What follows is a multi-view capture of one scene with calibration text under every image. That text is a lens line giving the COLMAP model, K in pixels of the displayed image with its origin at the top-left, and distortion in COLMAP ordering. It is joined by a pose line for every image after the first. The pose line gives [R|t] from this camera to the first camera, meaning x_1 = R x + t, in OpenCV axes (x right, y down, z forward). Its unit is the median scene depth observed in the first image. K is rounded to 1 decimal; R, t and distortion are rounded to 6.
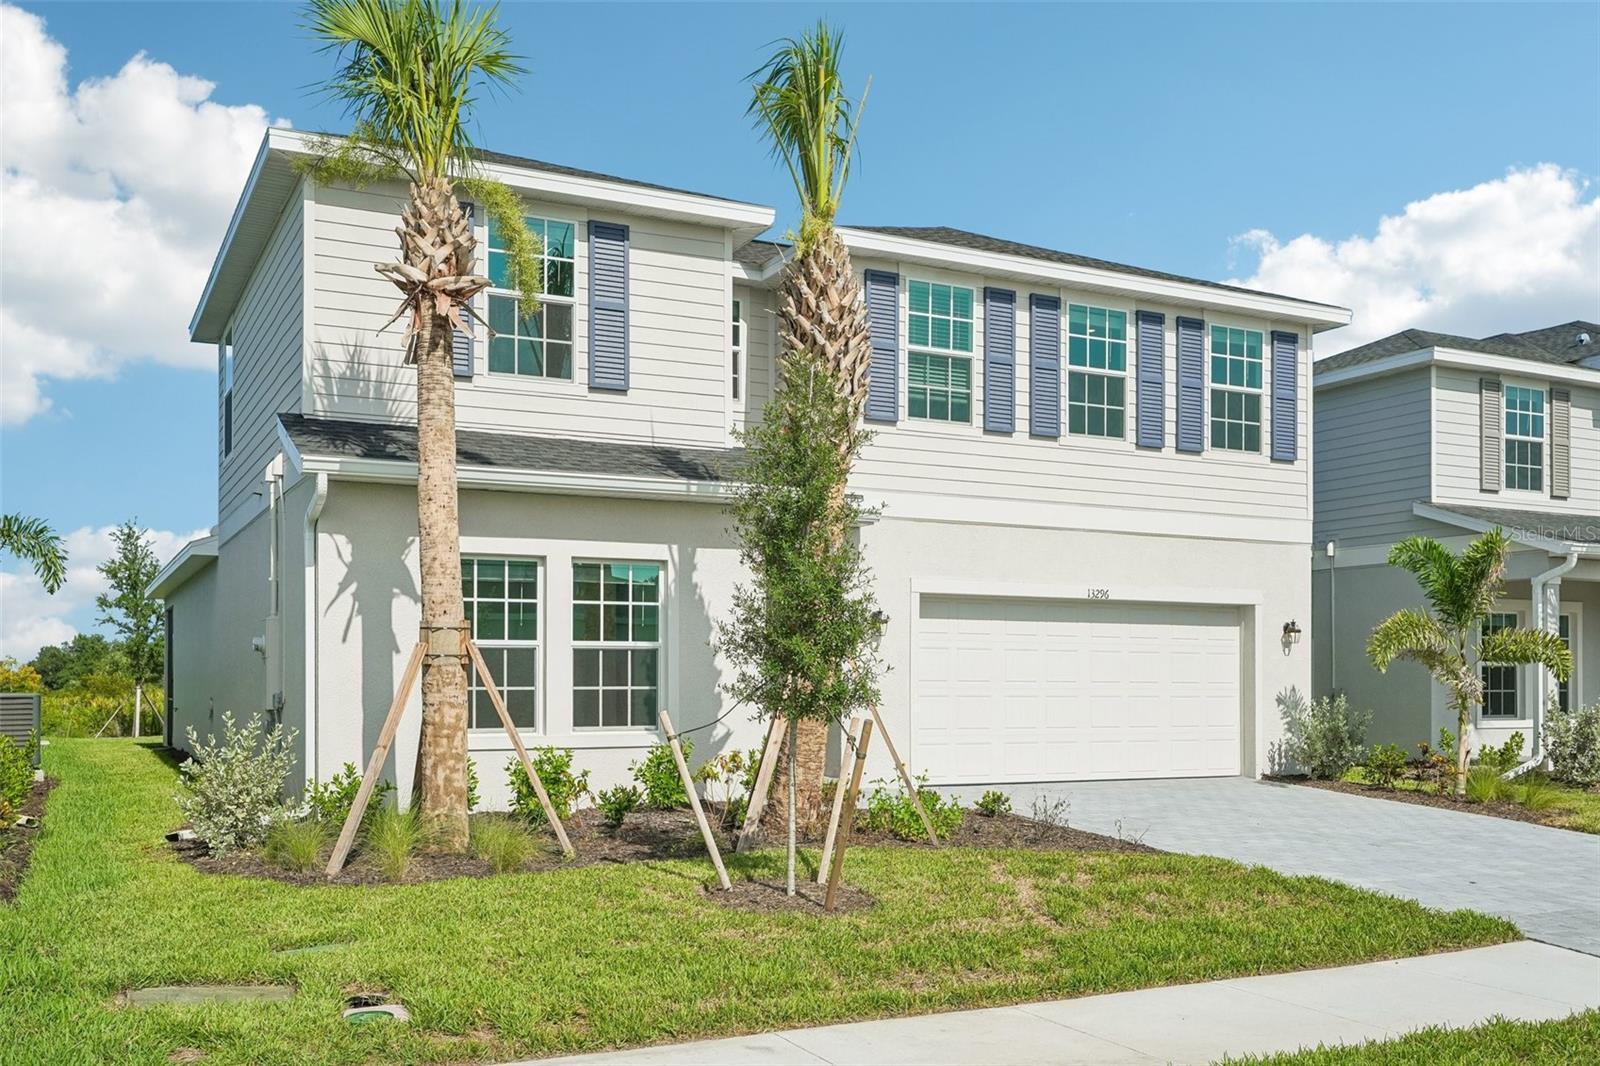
lens RADIAL K [[1477.5, 0, 800.0], [0, 1477.5, 533.0], [0, 0, 1]] dist [-0.003218, 0.001189]
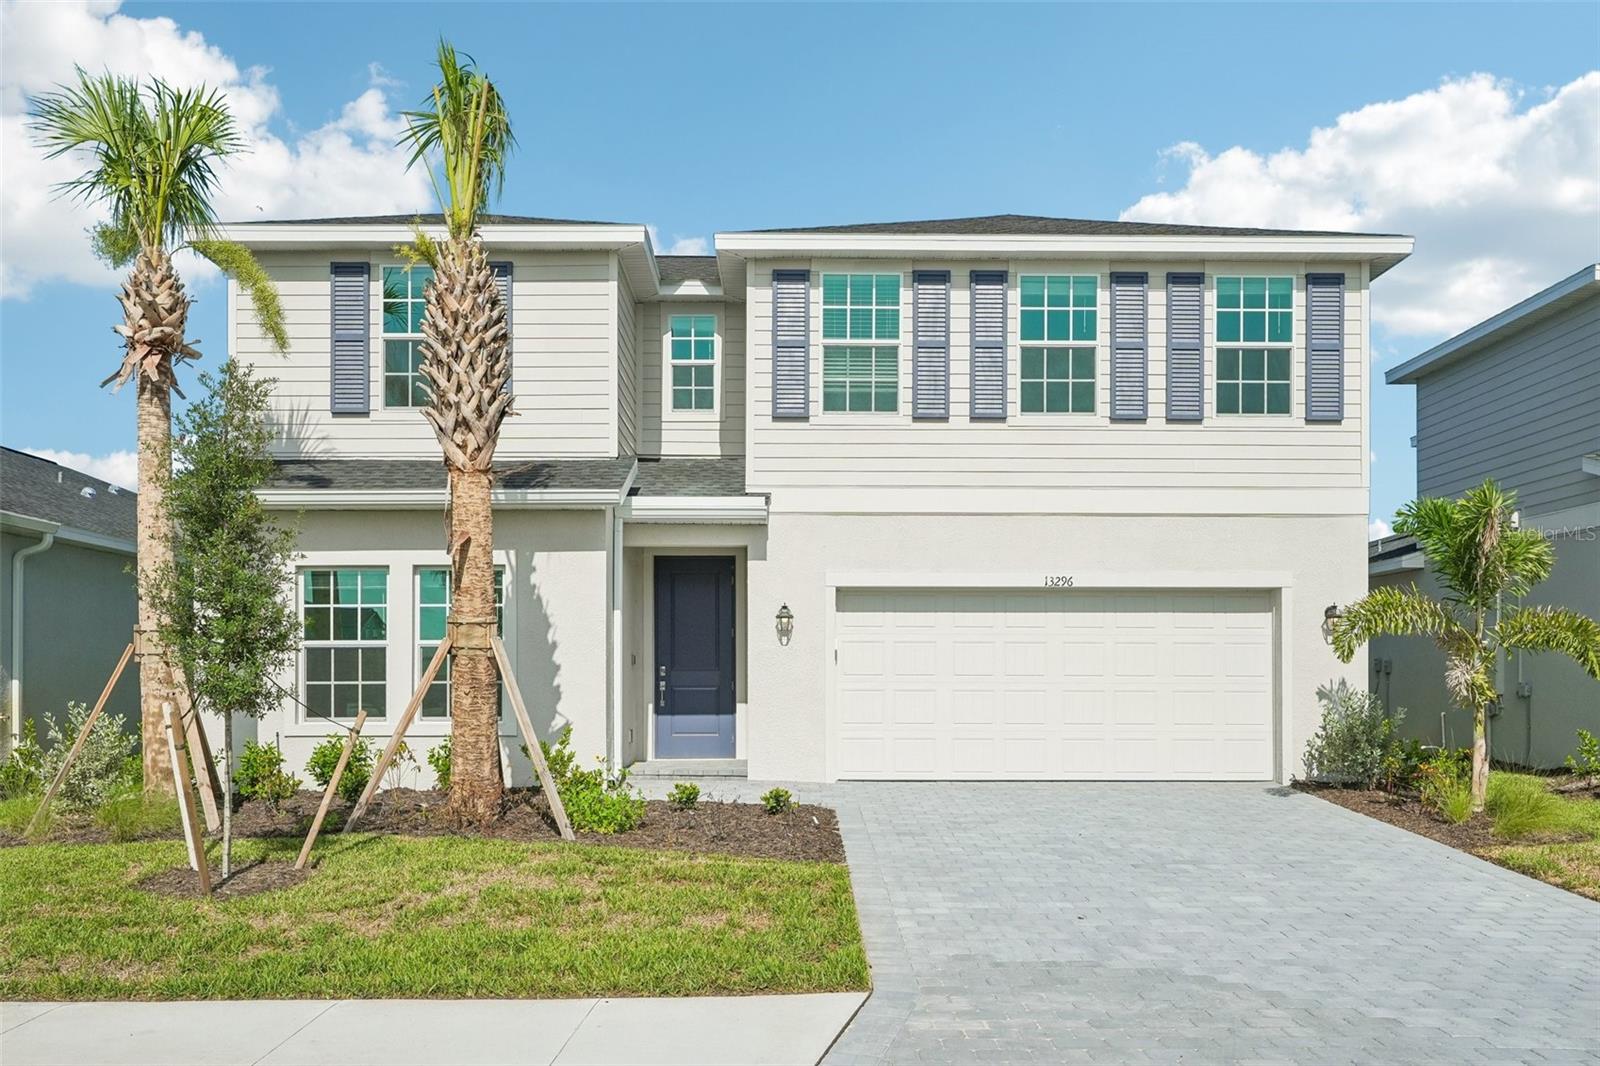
lens RADIAL K [[1264.4, 0, 801.4], [0, 1264.4, 587.7], [0, 0, 1]] dist [-0.023513, 0.000220]
pose [[0.896774, -0.035376, -0.441073, 0.433359], [0.048331, 0.998666, 0.018166, 0.024285], [0.439842, -0.037609, 0.897288, 0.221401]]
